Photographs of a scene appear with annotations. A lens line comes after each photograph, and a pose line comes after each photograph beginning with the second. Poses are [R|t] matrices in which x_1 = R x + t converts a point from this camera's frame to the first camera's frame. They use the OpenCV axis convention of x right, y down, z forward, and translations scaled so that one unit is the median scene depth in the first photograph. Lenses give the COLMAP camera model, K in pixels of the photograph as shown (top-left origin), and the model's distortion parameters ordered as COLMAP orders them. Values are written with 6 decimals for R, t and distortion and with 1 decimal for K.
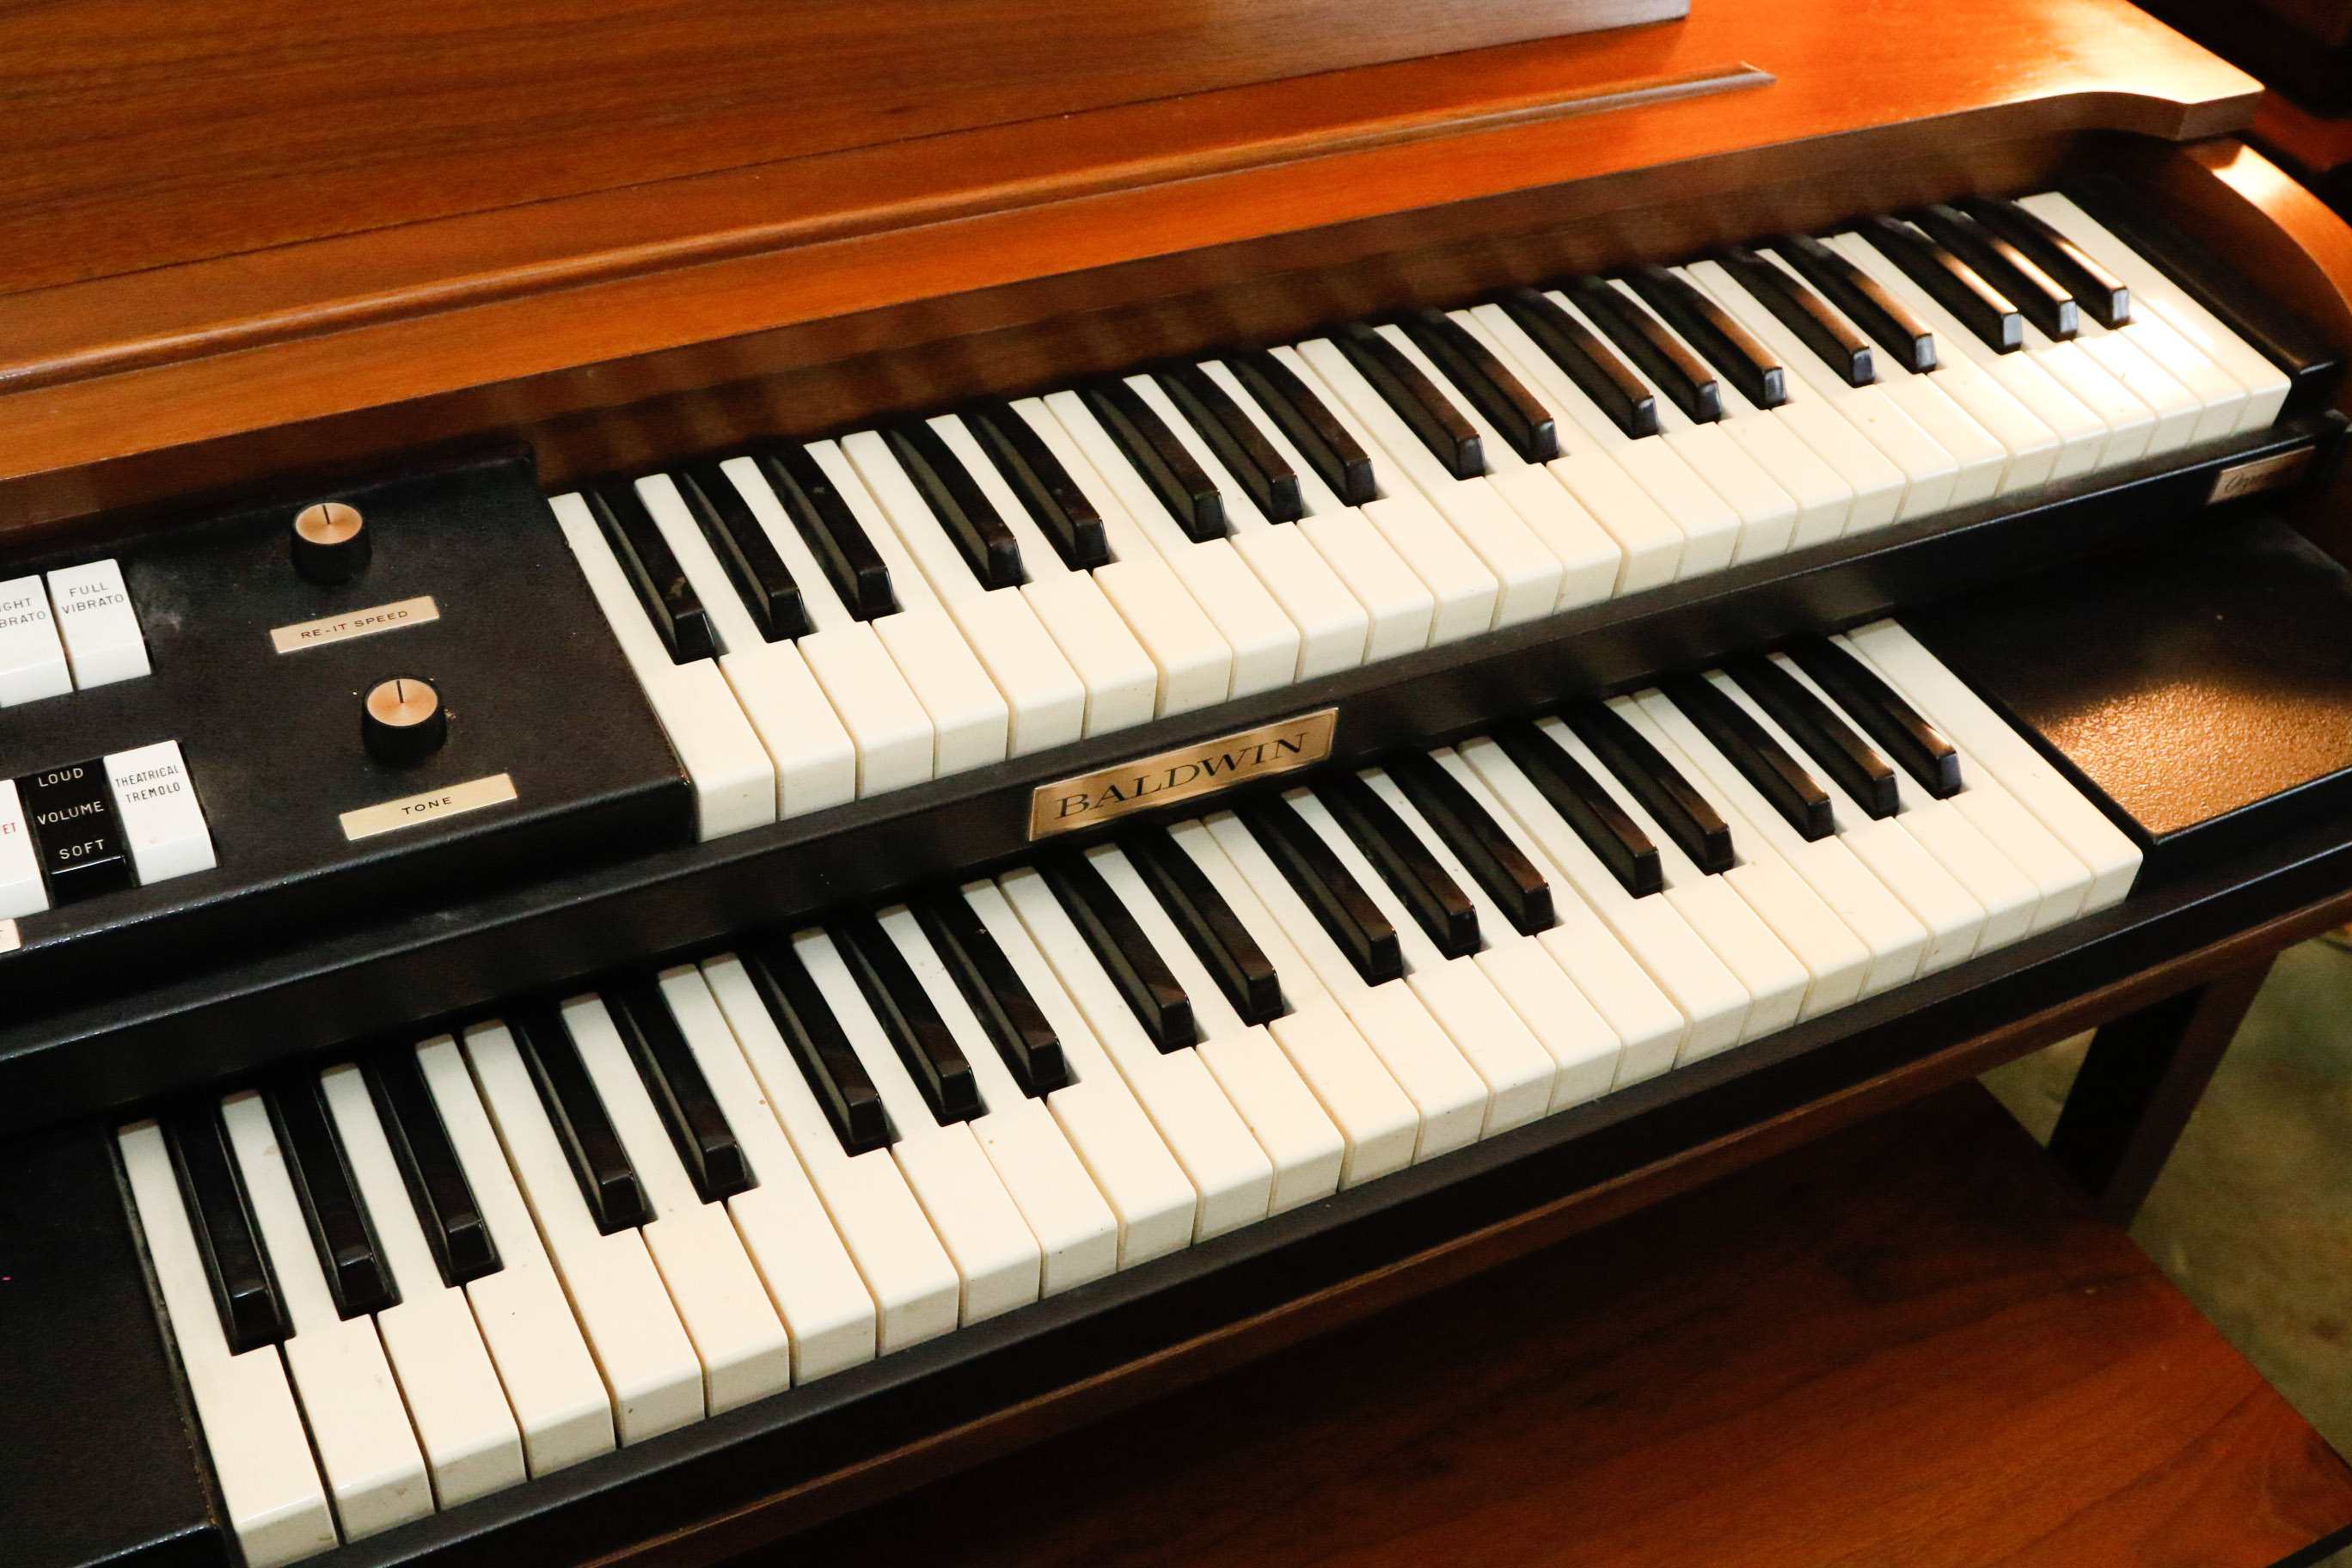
lens RADIAL K [[2666.3, 0, 1176.0], [0, 2666.3, 784.0], [0, 0, 1]] dist [-0.104589, 0.027140]
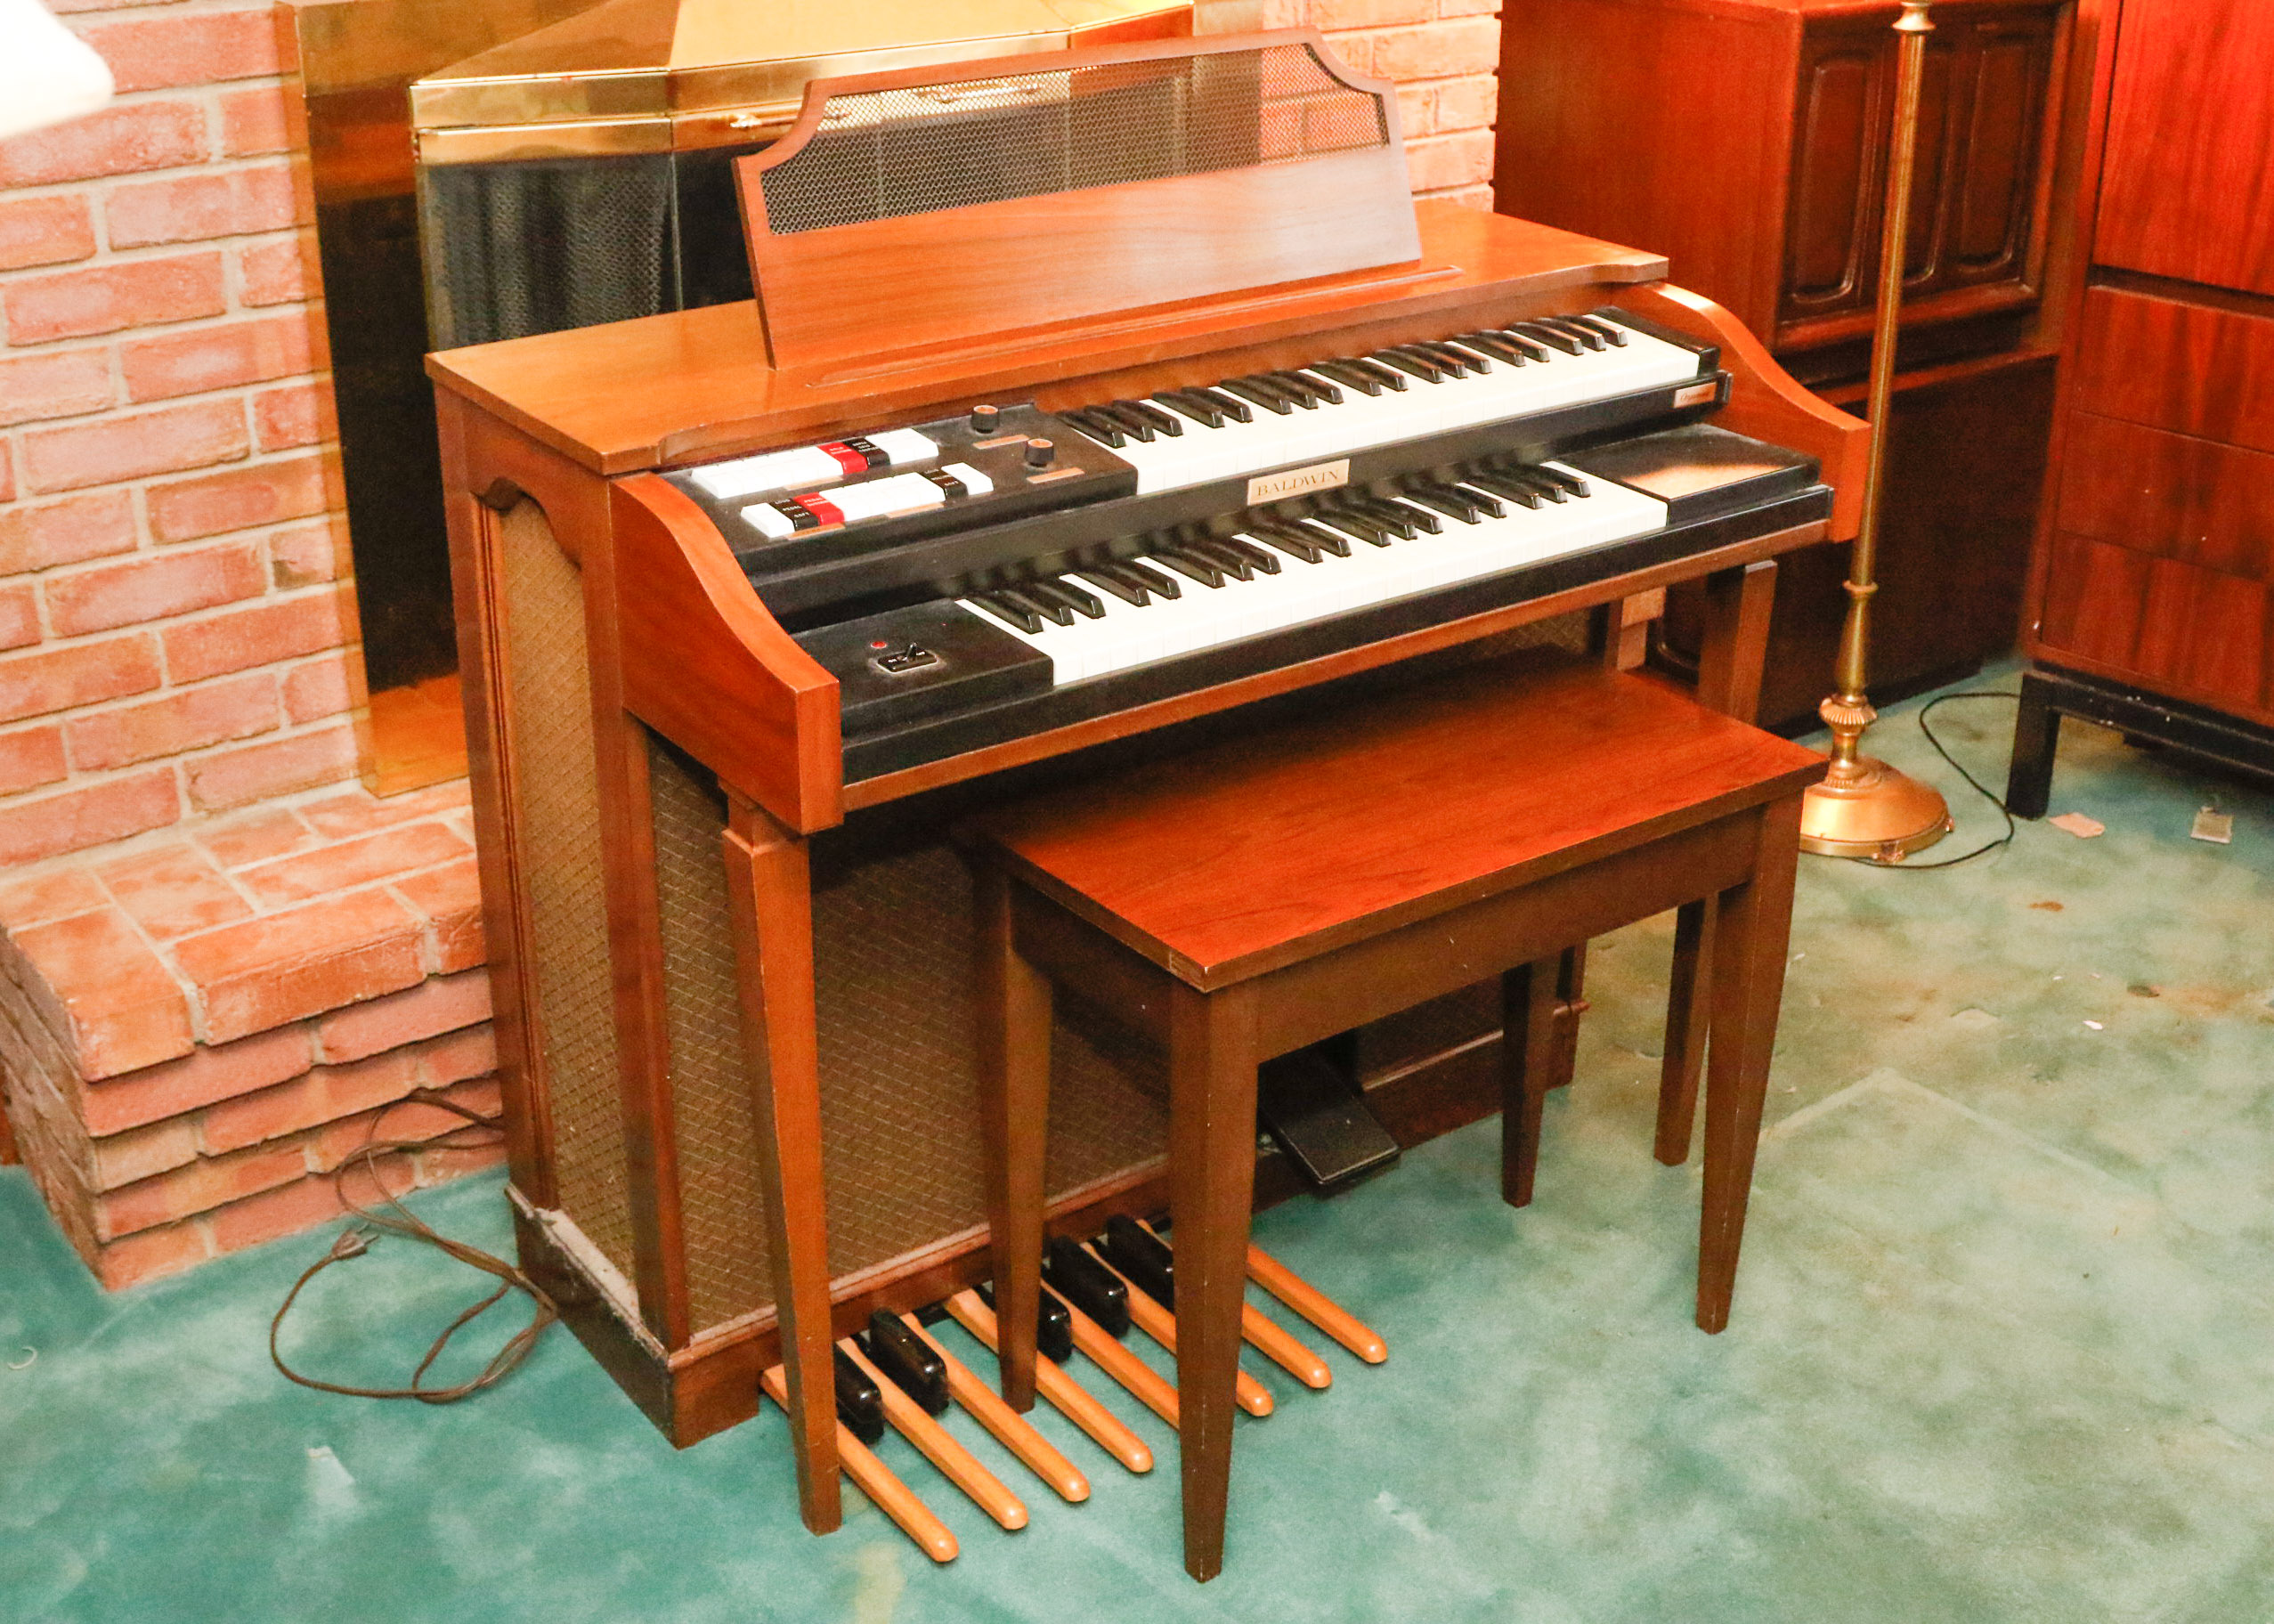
lens RADIAL K [[2671.3, 0, 1072.8], [0, 2671.3, 800.3], [0, 0, 1]] dist [-0.100229, 0.012186]
pose [[0.987628, -0.131323, 0.085703, -0.476480], [0.149655, 0.952569, -0.264982, 0.945983], [-0.046840, 0.274530, 0.960437, -1.417446]]
